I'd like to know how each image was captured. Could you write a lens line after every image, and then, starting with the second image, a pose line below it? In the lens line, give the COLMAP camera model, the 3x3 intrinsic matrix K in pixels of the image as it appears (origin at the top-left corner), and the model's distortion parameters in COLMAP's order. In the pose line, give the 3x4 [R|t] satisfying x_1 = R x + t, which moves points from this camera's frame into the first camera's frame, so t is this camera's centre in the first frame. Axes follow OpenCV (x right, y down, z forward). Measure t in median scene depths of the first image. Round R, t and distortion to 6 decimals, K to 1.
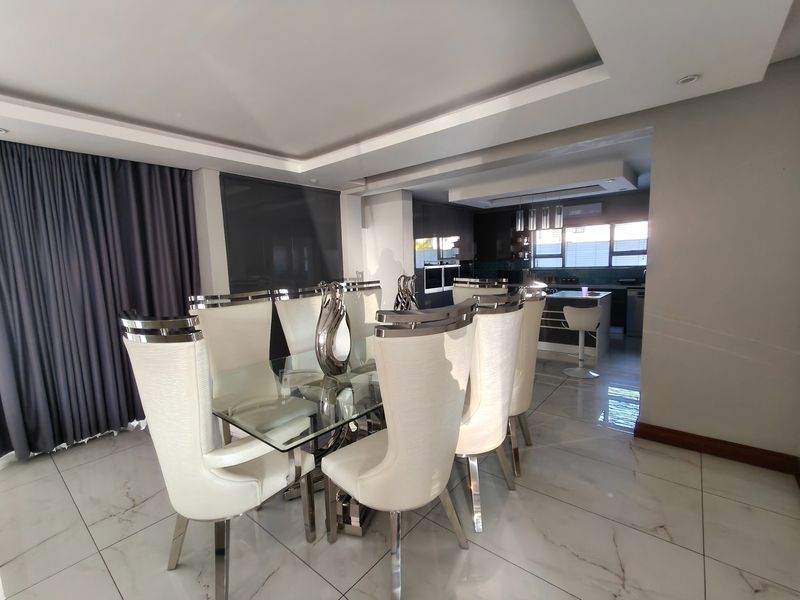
lens RADIAL K [[360.8, 0, 399.1], [0, 360.8, 299.4], [0, 0, 1]] dist [-0.000589, 0.003979]
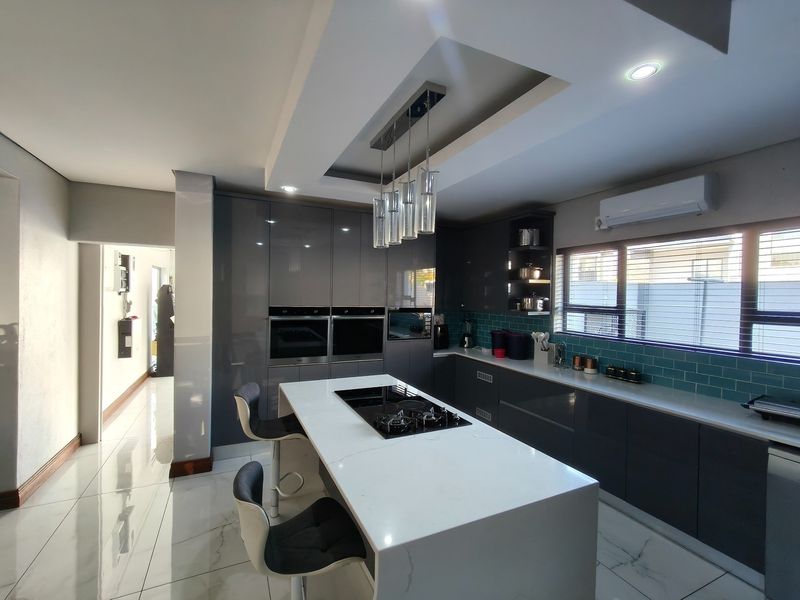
lens RADIAL K [[360.8, 0, 396.5], [0, 360.8, 298.8], [0, 0, 1]] dist [-0.000589, 0.003979]
pose [[0.901495, 0.052683, -0.429570, 0.415295], [-0.091509, 0.993326, -0.070218, -0.084565], [0.423004, 0.102610, 0.900299, 0.519500]]
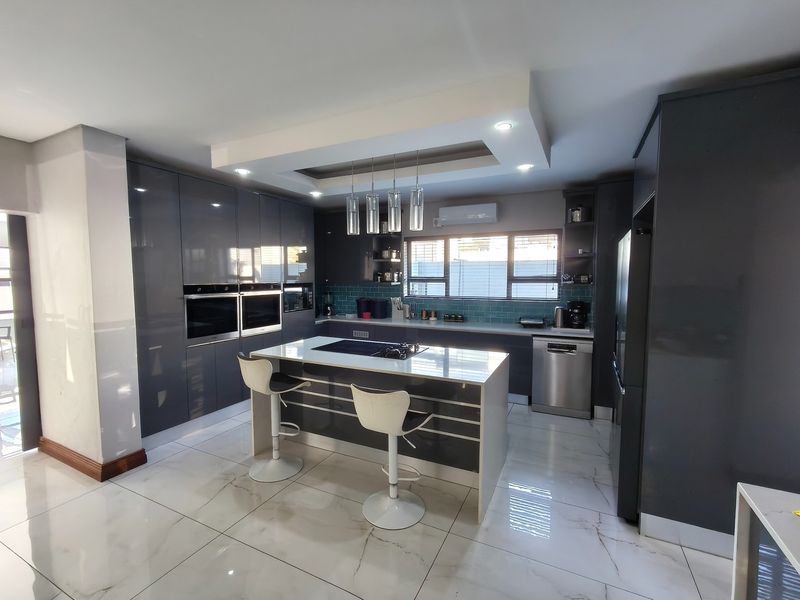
lens RADIAL K [[360.8, 0, 398.1], [0, 360.8, 299.8], [0, 0, 1]] dist [-0.000589, 0.003979]
pose [[0.974999, 0.015731, 0.221654, 0.224213], [-0.006845, 0.999144, -0.040801, -0.057386], [-0.222106, 0.038264, 0.974271, 0.373674]]
